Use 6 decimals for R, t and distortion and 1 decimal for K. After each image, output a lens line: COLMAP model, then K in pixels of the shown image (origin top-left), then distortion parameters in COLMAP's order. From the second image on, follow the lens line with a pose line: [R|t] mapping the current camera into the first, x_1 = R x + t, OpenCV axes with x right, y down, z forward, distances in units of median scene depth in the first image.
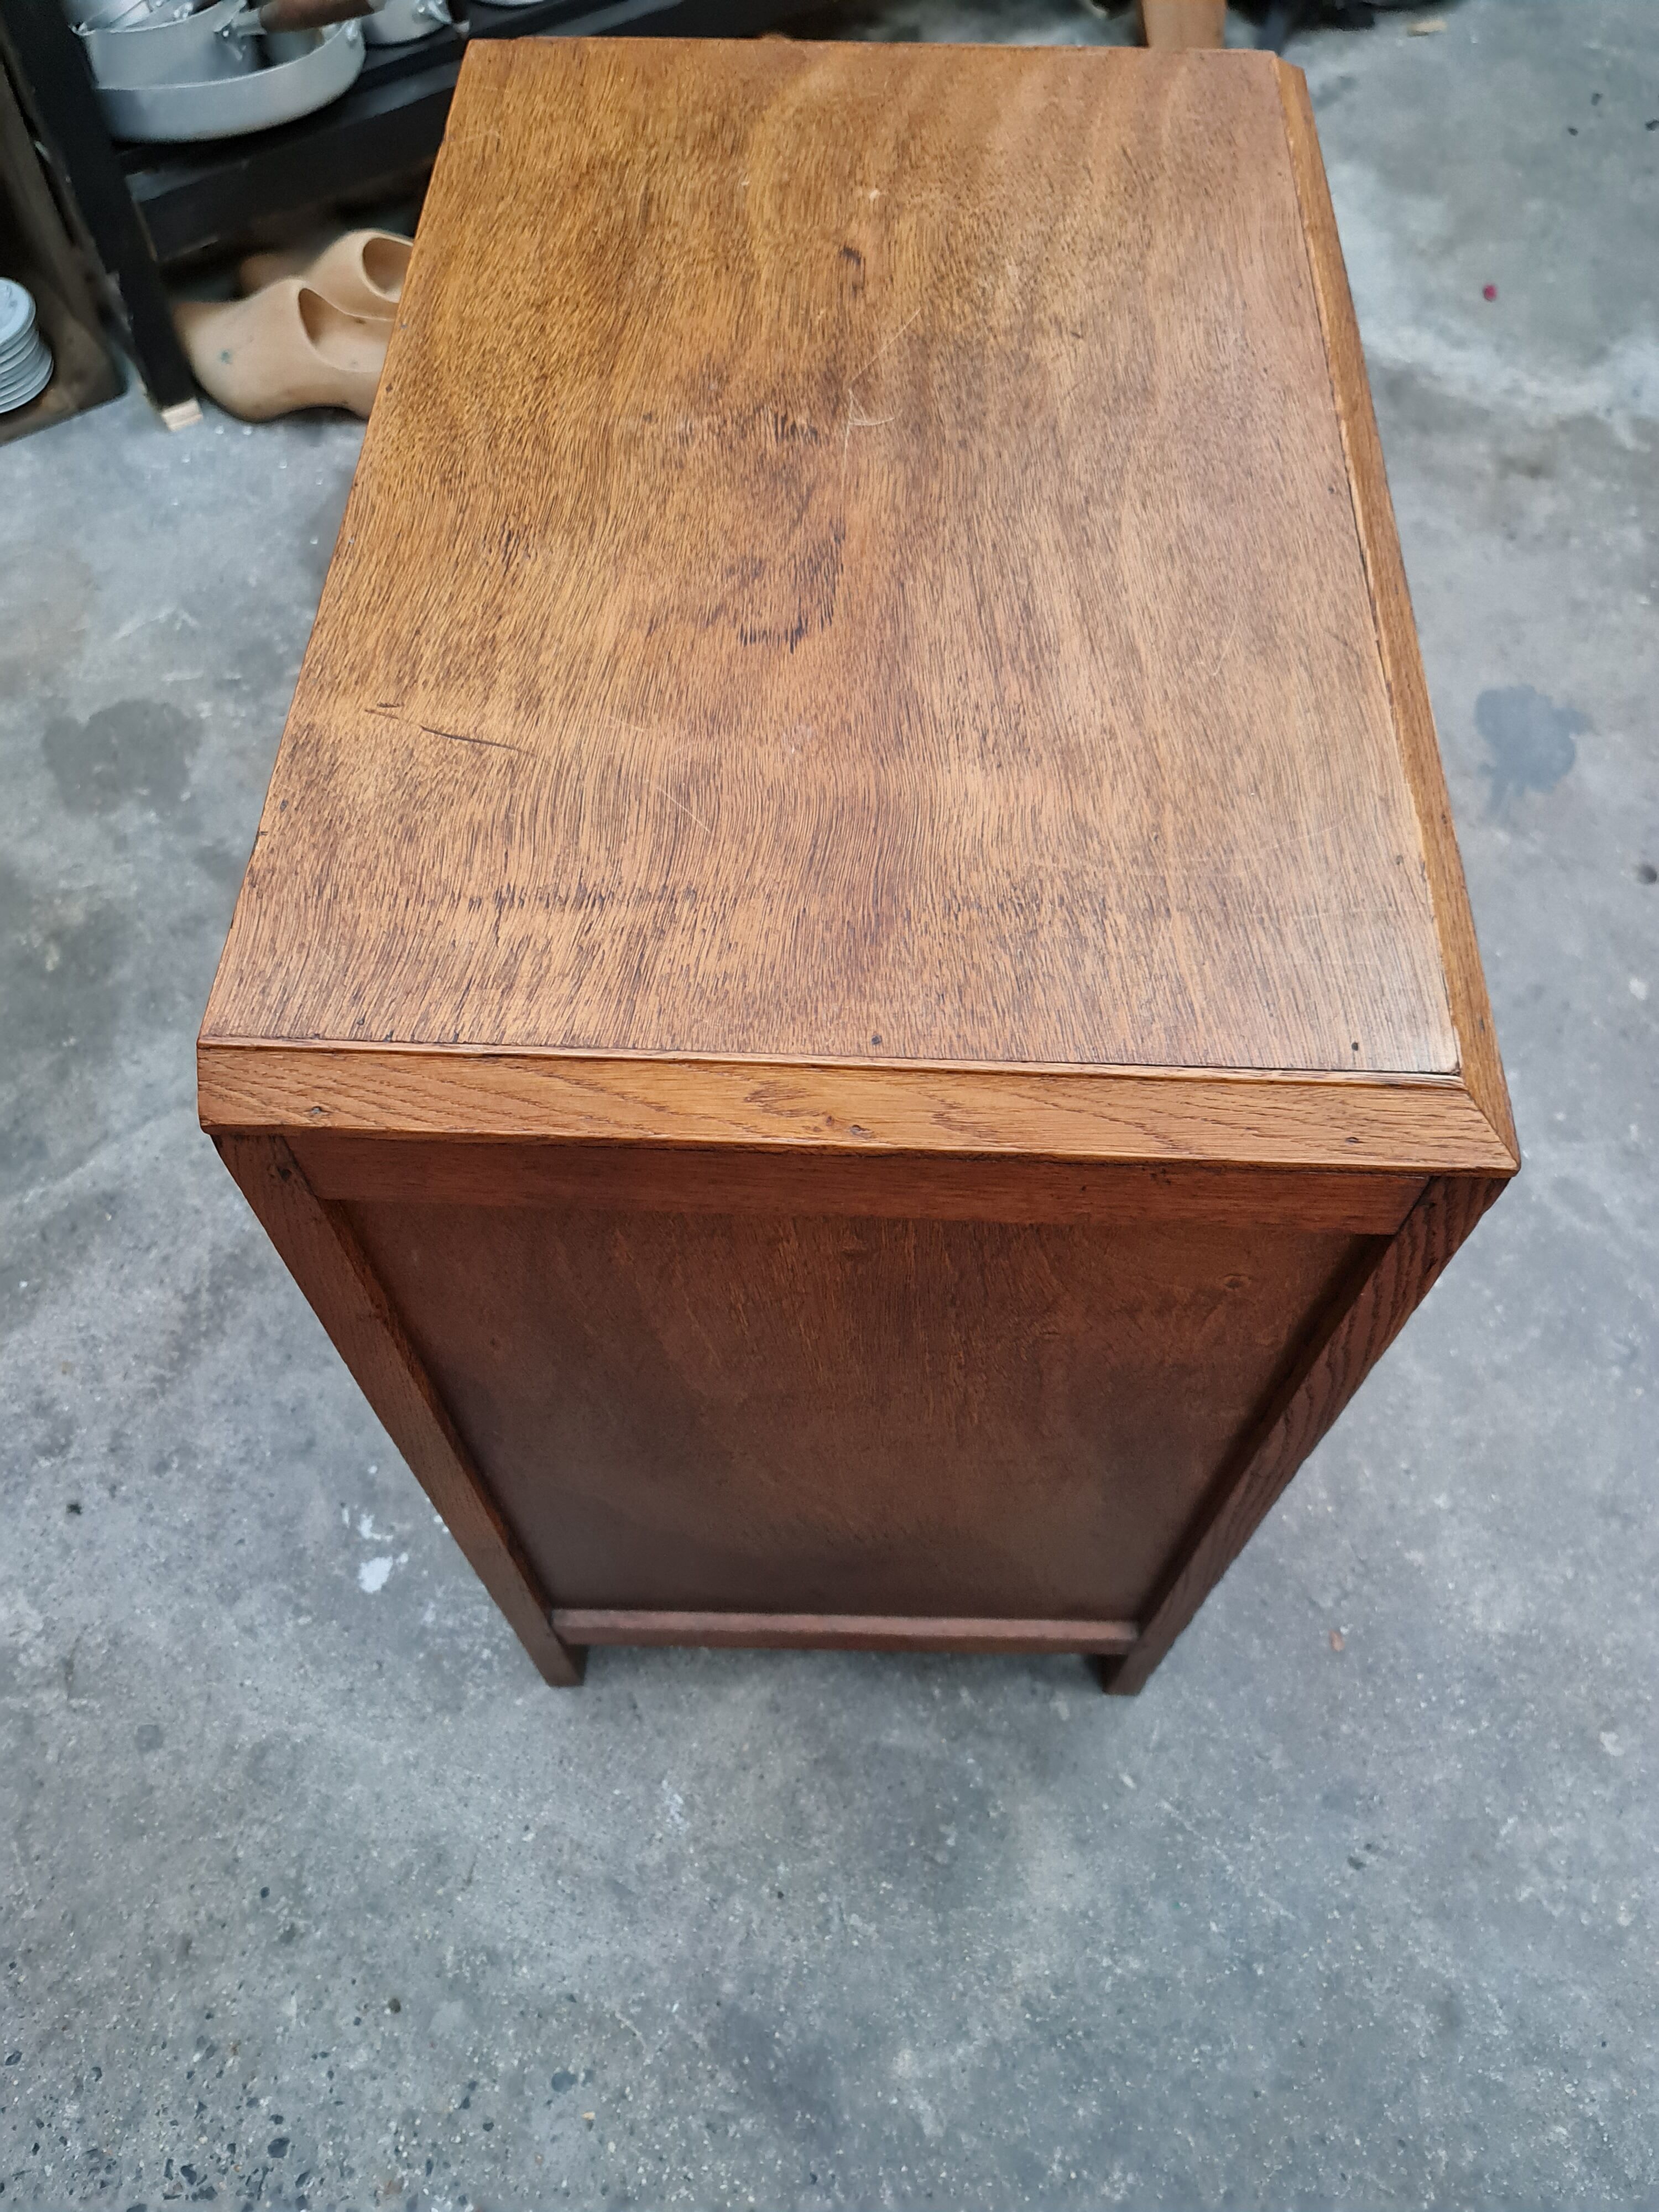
lens RADIAL K [[1565.5, 0, 822.8], [0, 1565.5, 1091.8], [0, 0, 1]] dist [0.092140, -0.104986]
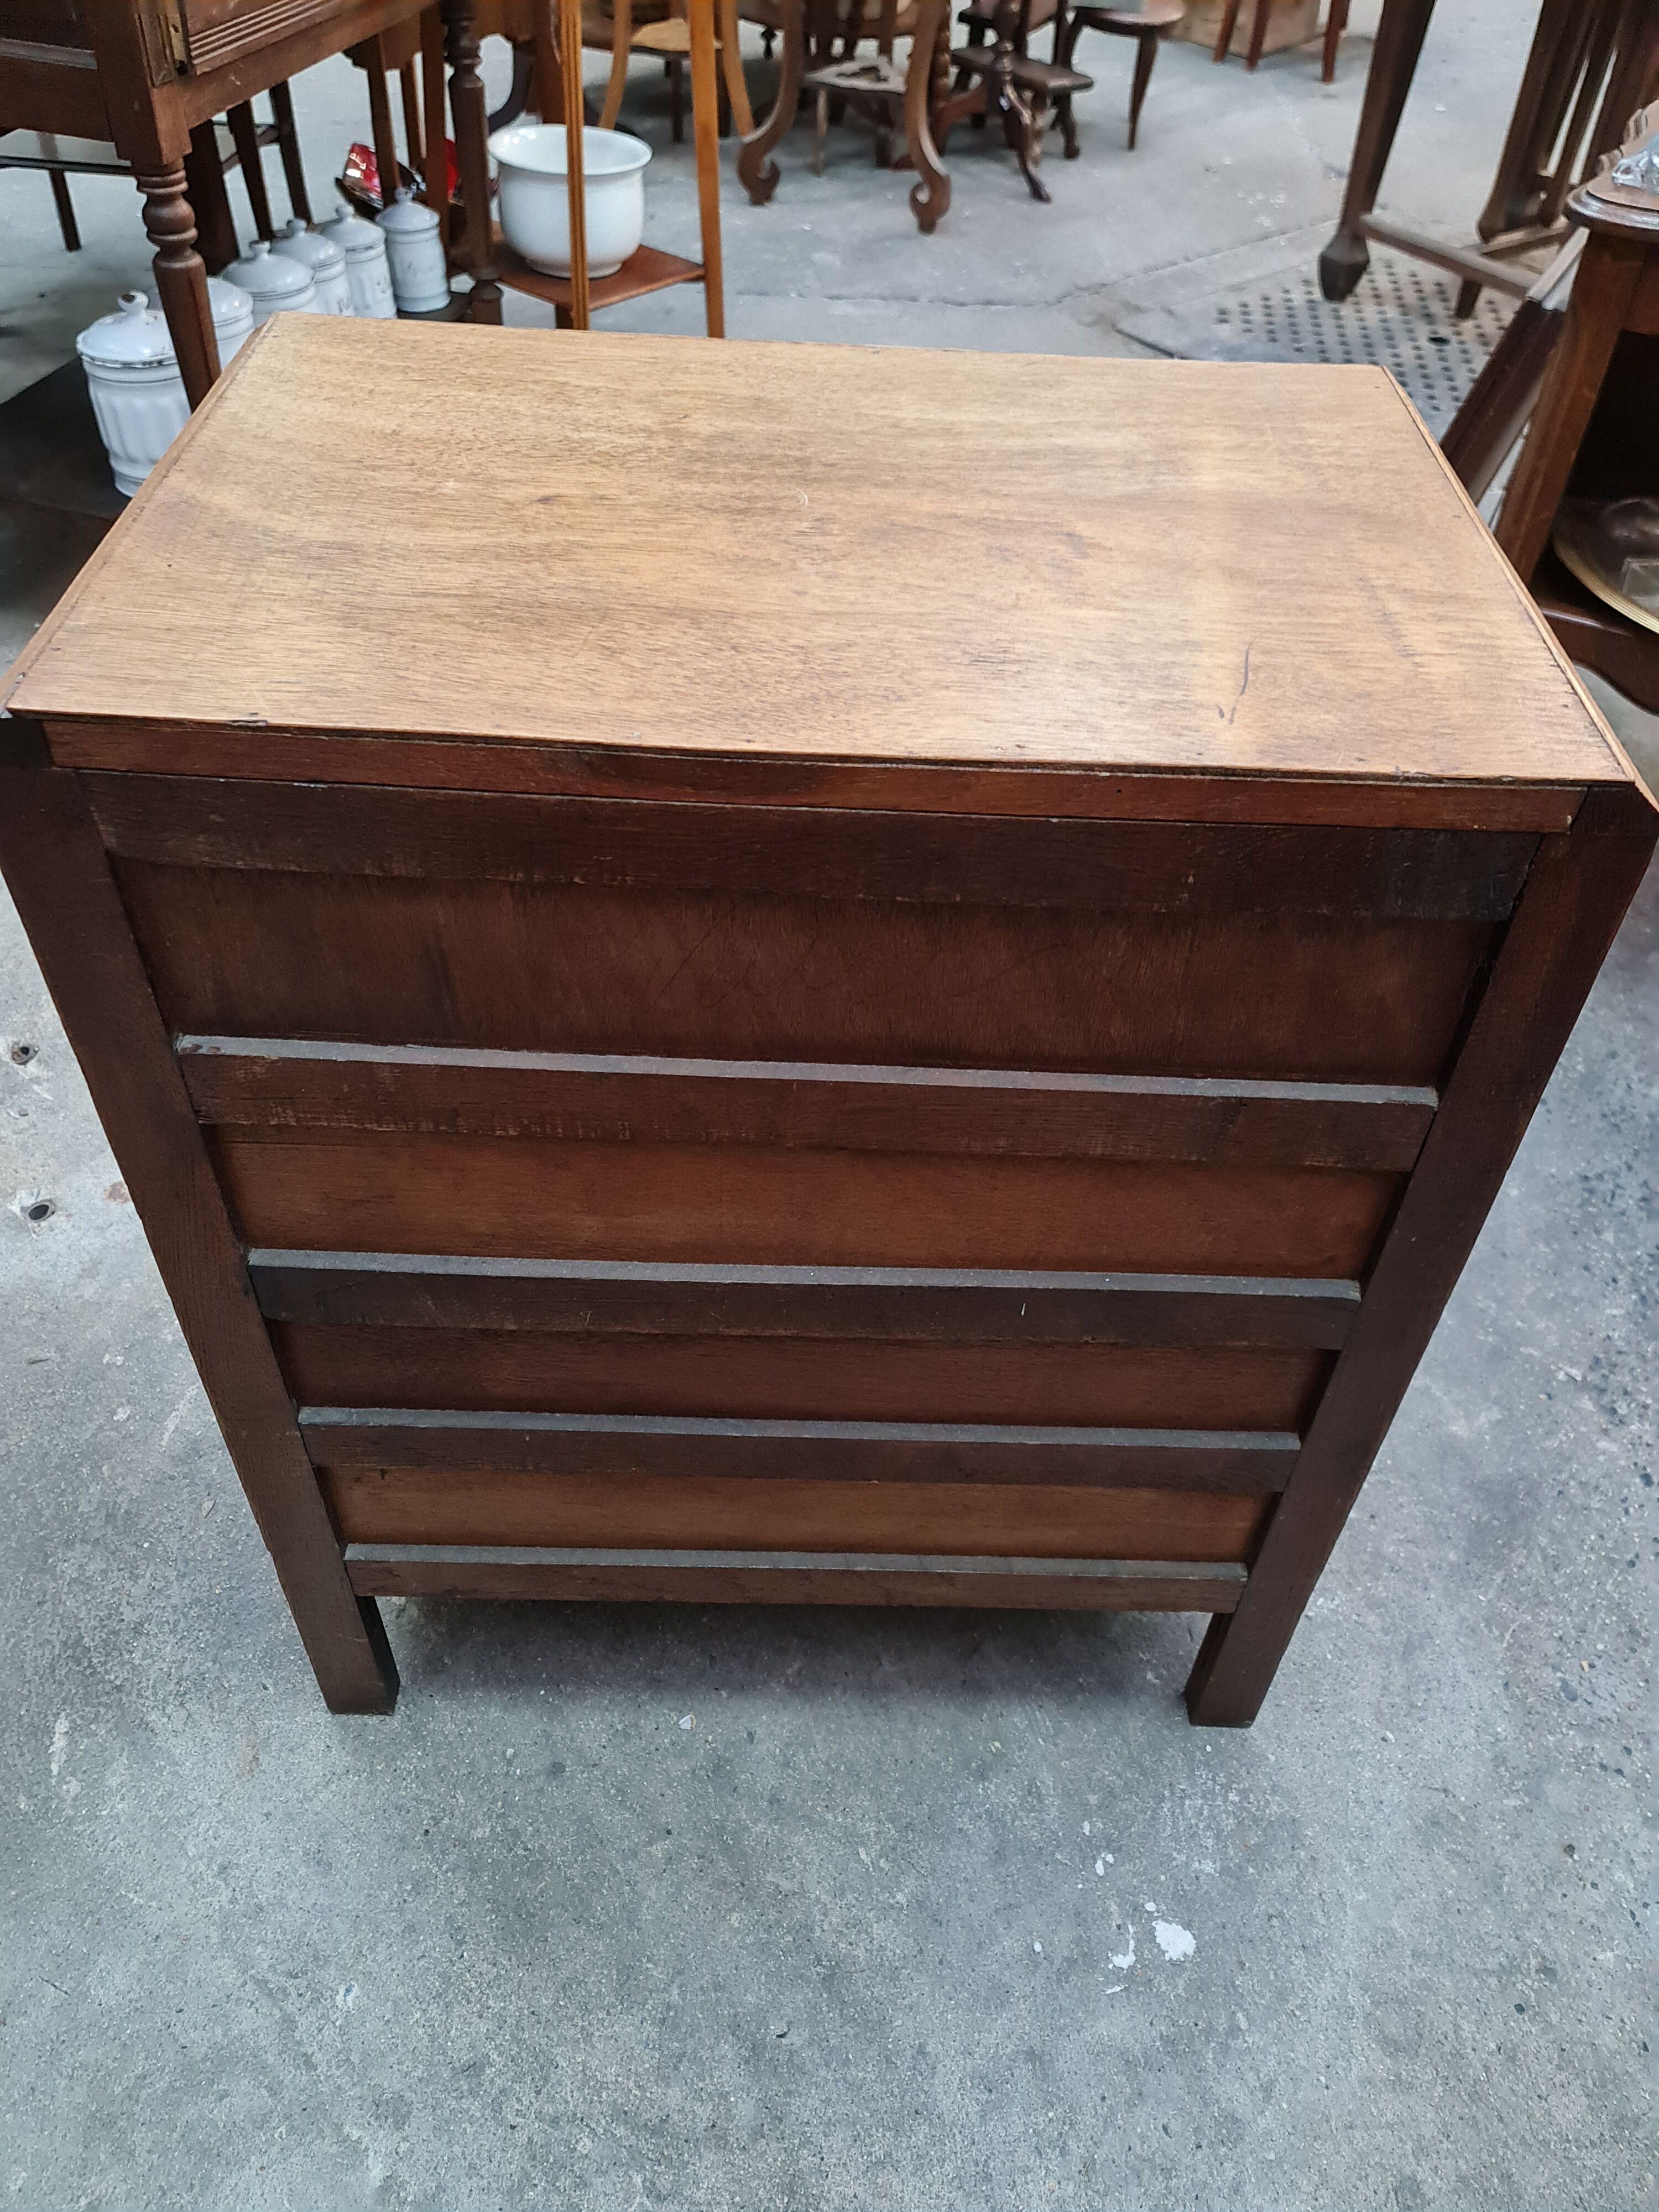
lens RADIAL K [[1591.2, 0, 791.9], [0, 1591.2, 1076.4], [0, 0, 1]] dist [0.098860, -0.115754]
pose [[-0.010146, -0.697171, 0.716833, -0.672824], [0.837086, 0.386210, 0.387465, -0.447478], [-0.546978, 0.603982, 0.579673, 0.372874]]
